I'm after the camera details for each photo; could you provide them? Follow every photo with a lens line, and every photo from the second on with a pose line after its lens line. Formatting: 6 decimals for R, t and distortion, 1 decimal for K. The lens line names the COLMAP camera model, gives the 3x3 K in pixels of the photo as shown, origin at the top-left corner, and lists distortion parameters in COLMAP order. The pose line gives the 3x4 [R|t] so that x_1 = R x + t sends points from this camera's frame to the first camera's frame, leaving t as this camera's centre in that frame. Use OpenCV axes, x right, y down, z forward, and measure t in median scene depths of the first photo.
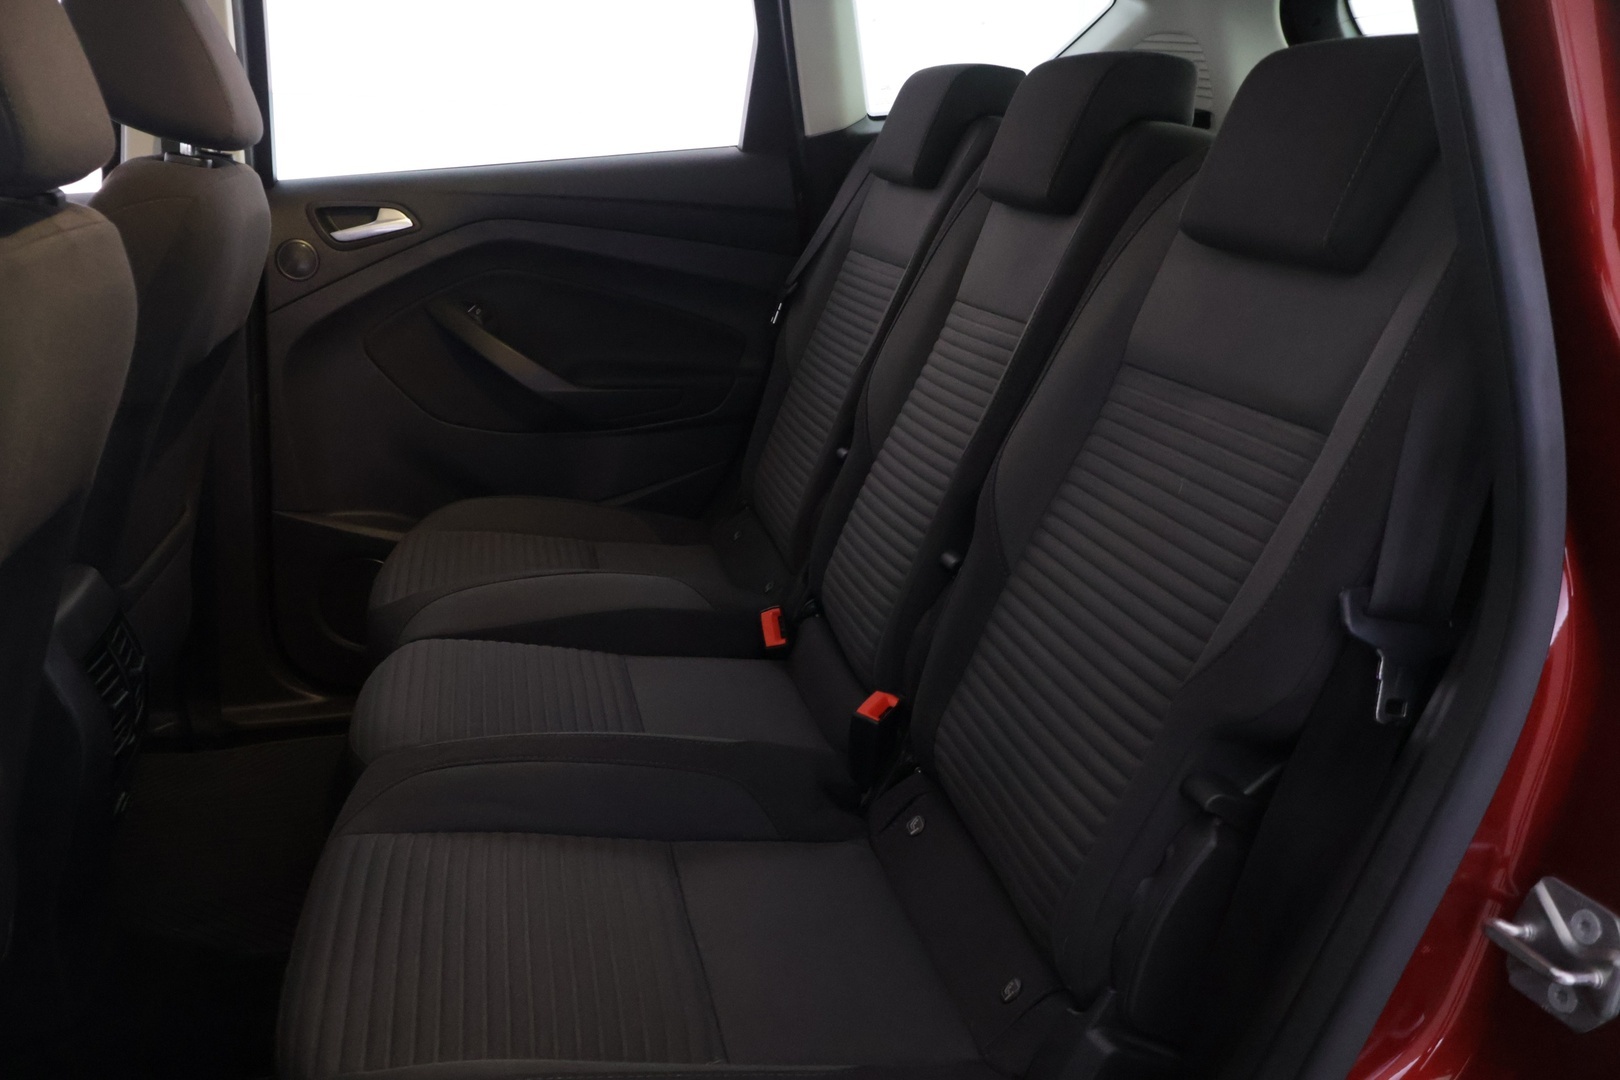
lens RADIAL K [[1347.6, 0, 796.5], [0, 1347.6, 537.1], [0, 0, 1]] dist [-0.011075, 0.021763]
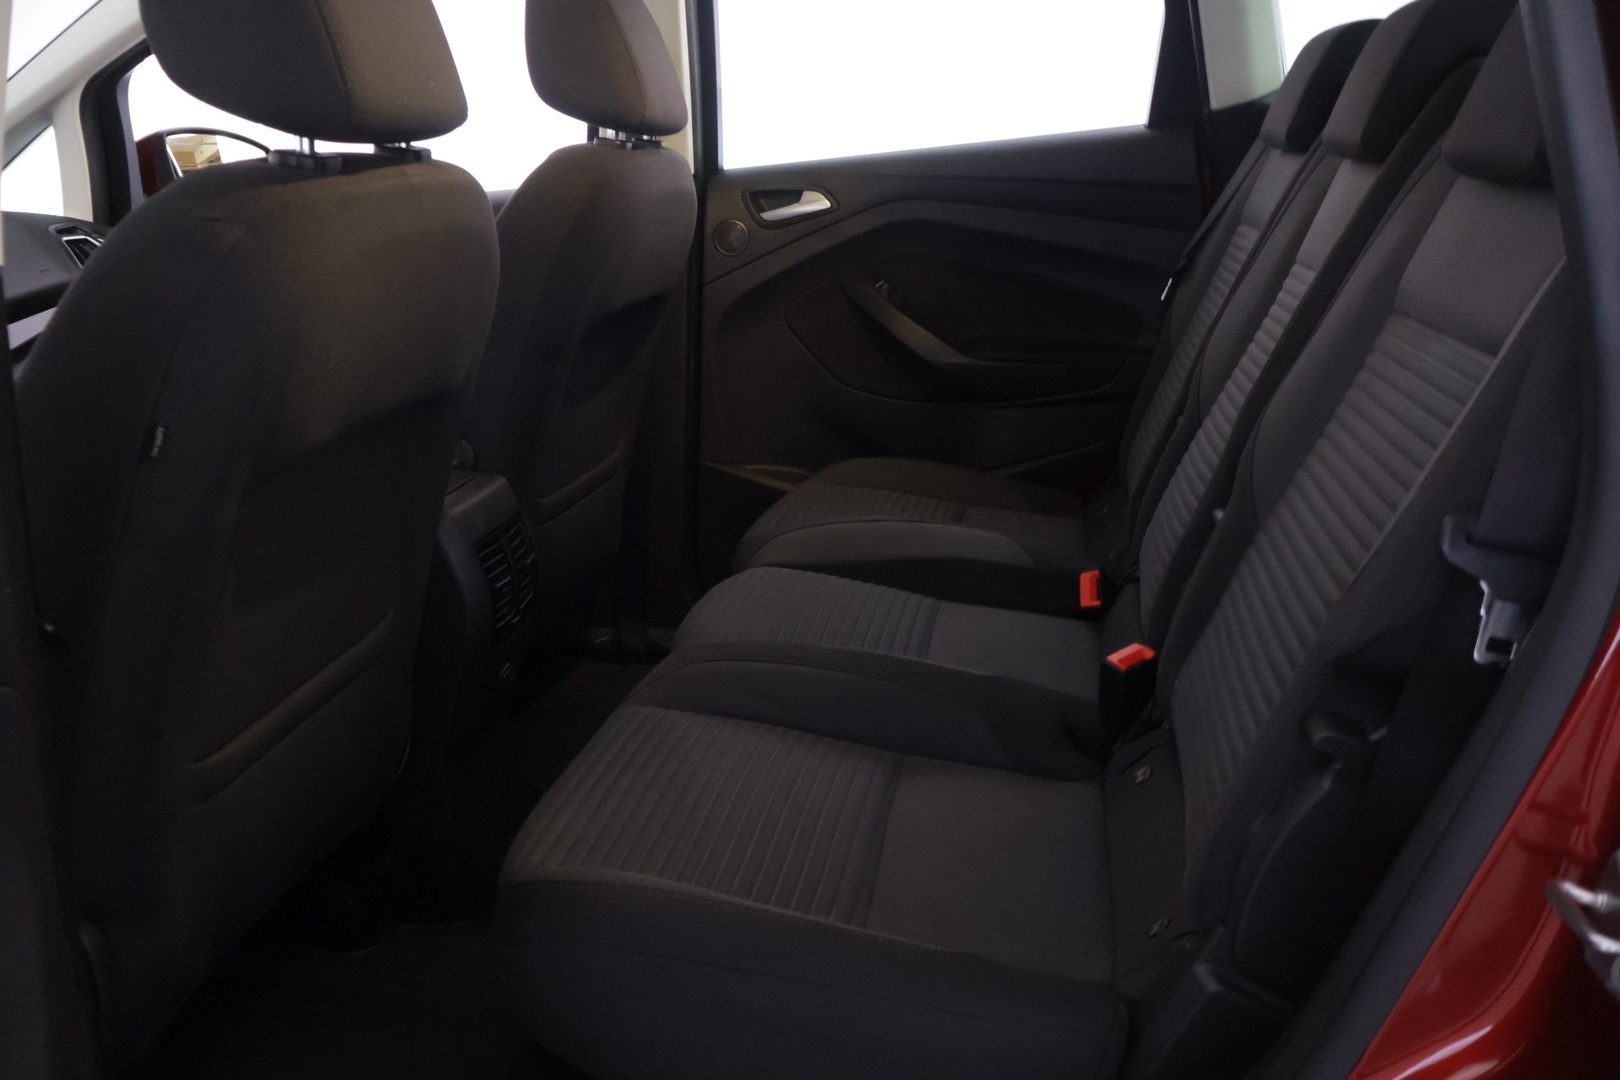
lens RADIAL K [[1347.6, 0, 812.6], [0, 1347.6, 541.1], [0, 0, 1]] dist [-0.011075, 0.021763]
pose [[0.918654, 0.078653, -0.387155, 0.161972], [-0.083300, 0.996513, 0.004791, 0.039796], [0.386182, 0.027849, 0.922002, -0.010633]]
